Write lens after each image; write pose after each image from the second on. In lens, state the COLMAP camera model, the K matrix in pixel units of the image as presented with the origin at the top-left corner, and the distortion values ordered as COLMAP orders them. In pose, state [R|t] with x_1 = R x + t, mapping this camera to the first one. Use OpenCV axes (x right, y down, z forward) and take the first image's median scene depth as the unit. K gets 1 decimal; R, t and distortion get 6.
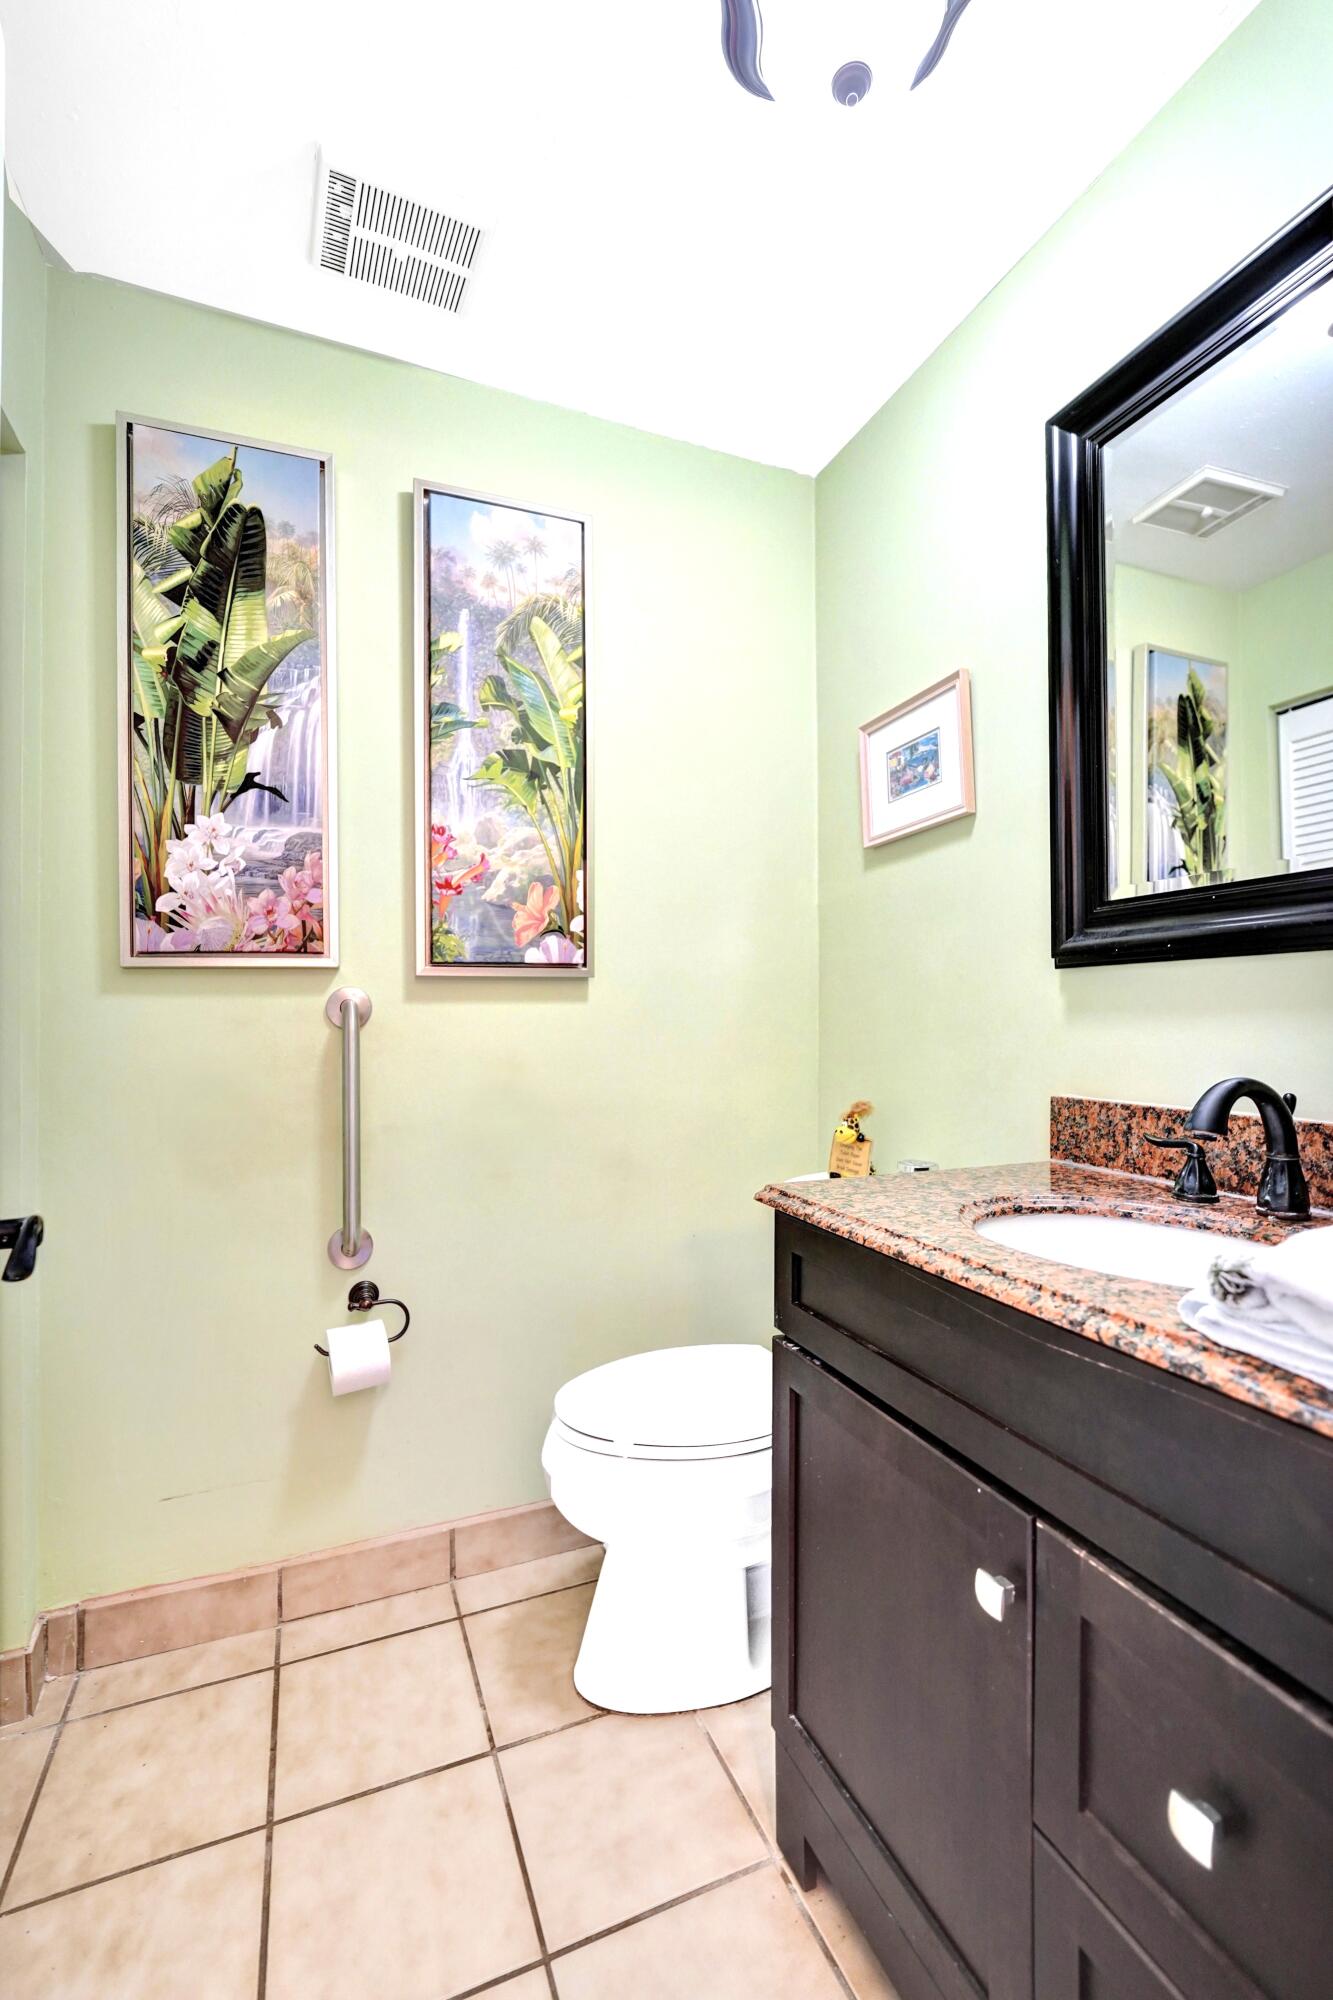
lens RADIAL K [[848.5, 0, 660.2], [0, 848.5, 1014.5], [0, 0, 1]] dist [-0.000273, -0.000113]
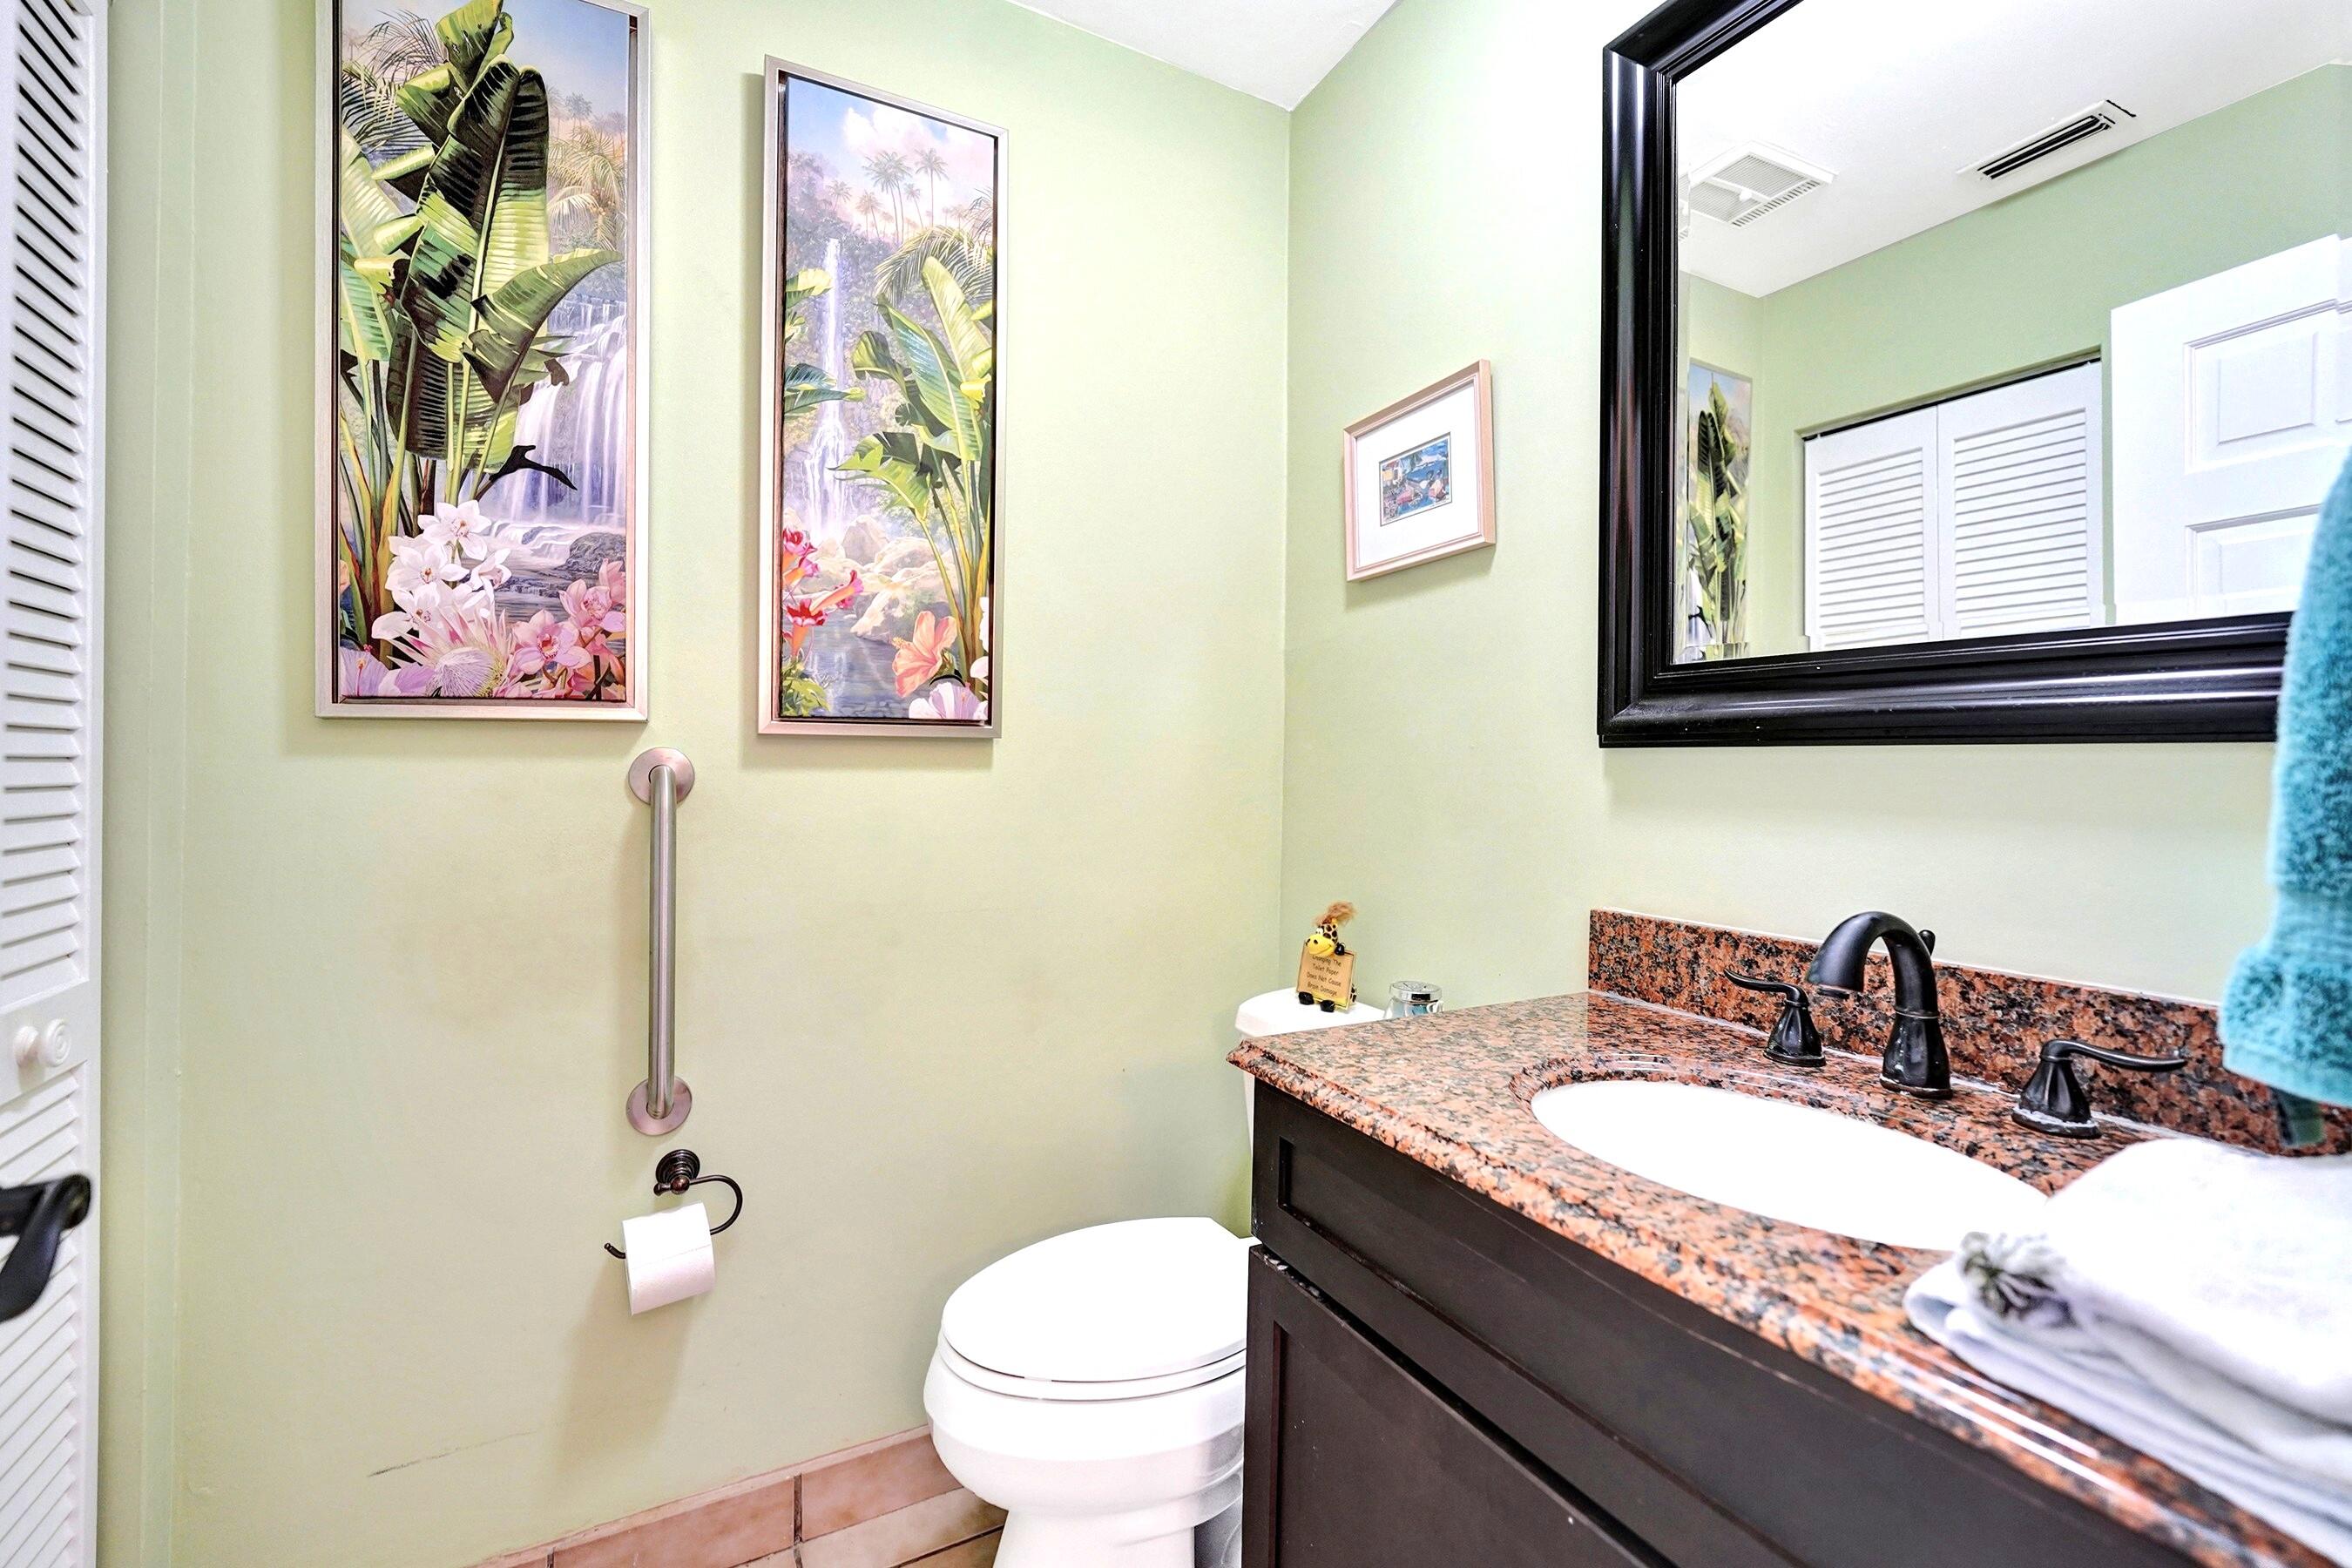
lens RADIAL K [[987.3, 0, 1163.0], [0, 987.3, 767.8], [0, 0, 1]] dist [-0.003004, 0.000021]
pose [[0.994424, 0.017453, 0.104006, -0.029329], [-0.018516, 0.999786, 0.009264, -0.033502], [-0.103822, -0.011138, 0.994534, 0.122147]]
